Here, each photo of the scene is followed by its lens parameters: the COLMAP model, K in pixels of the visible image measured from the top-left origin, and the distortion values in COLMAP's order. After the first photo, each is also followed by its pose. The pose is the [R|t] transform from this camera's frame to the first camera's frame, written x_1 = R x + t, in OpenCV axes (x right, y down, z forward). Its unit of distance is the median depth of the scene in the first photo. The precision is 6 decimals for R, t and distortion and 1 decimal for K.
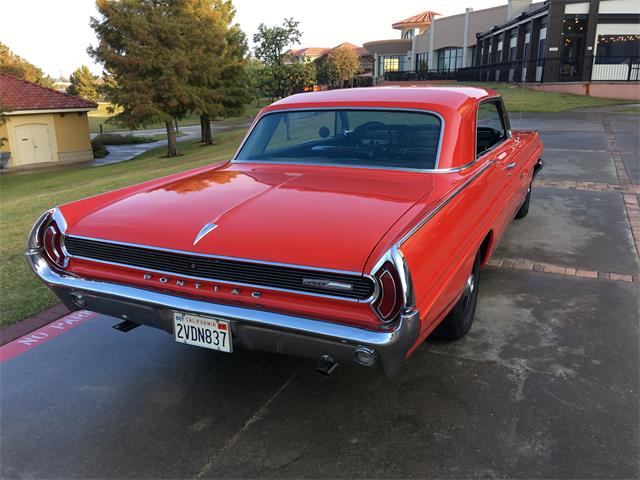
lens RADIAL K [[540.9, 0, 320.0], [0, 540.9, 240.0], [0, 0, 1]] dist [0.115391, -0.161781]
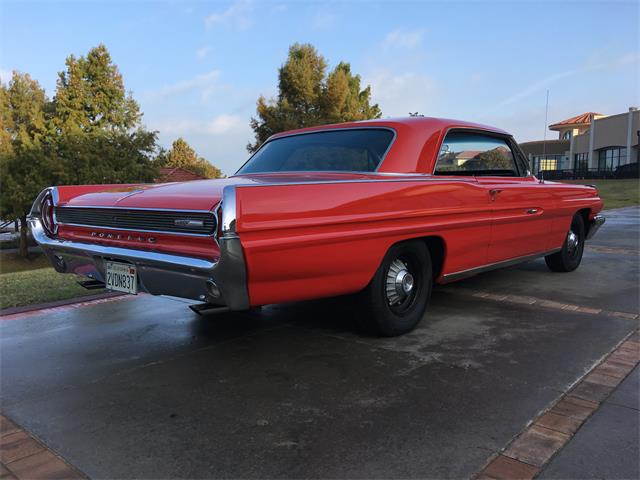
lens RADIAL K [[543.8, 0, 320.0], [0, 543.8, 240.0], [0, 0, 1]] dist [0.115065, -0.177515]
pose [[0.961030, 0.041560, -0.273303, 0.426667], [-0.089963, 0.981838, -0.167038, 0.201441], [0.261397, 0.185116, 0.947314, -0.034746]]
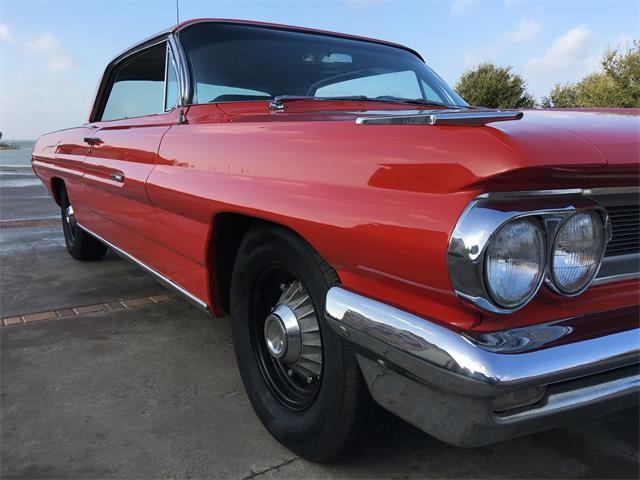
lens RADIAL K [[543.8, 0, 320.0], [0, 543.8, 240.0], [0, 0, 1]] dist [0.115065, -0.177515]
pose [[-0.509363, 0.164980, -0.844589, 1.126601], [-0.232750, 0.918460, 0.319779, -0.429339], [0.828479, 0.359461, -0.429430, 2.176151]]
